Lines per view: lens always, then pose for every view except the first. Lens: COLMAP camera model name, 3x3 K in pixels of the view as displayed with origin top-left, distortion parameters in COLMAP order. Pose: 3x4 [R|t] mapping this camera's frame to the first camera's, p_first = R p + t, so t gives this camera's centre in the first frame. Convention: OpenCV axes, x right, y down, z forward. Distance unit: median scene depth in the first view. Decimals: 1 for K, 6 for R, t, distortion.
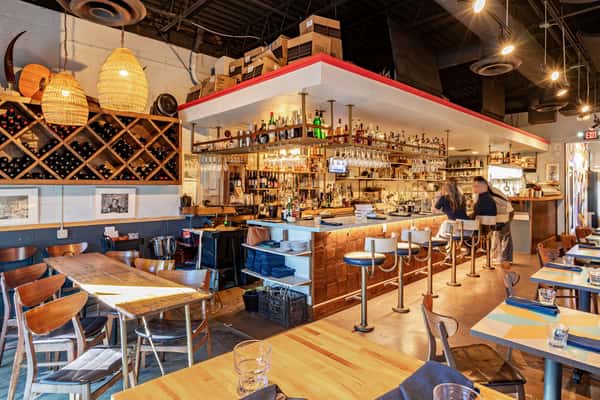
lens RADIAL K [[455.1, 0, 299.1], [0, 455.1, 175.8], [0, 0, 1]] dist [-0.003041, 0.000623]
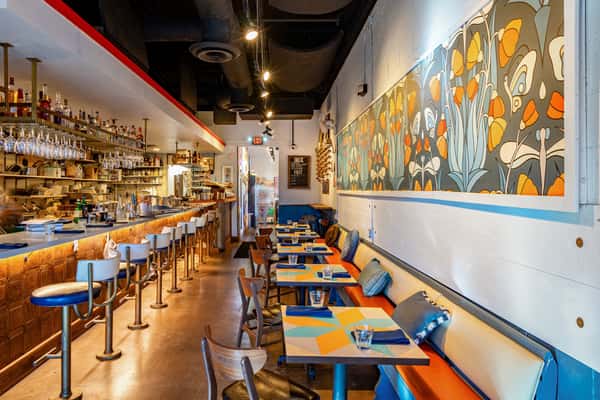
lens RADIAL K [[455.1, 0, 299.1], [0, 455.1, 175.8], [0, 0, 1]] dist [-0.003041, 0.000623]
pose [[0.607691, 0.028819, 0.793650, -0.157563], [-0.012375, 0.999564, -0.026820, 0.021981], [-0.794077, 0.006477, 0.607783, 0.288831]]
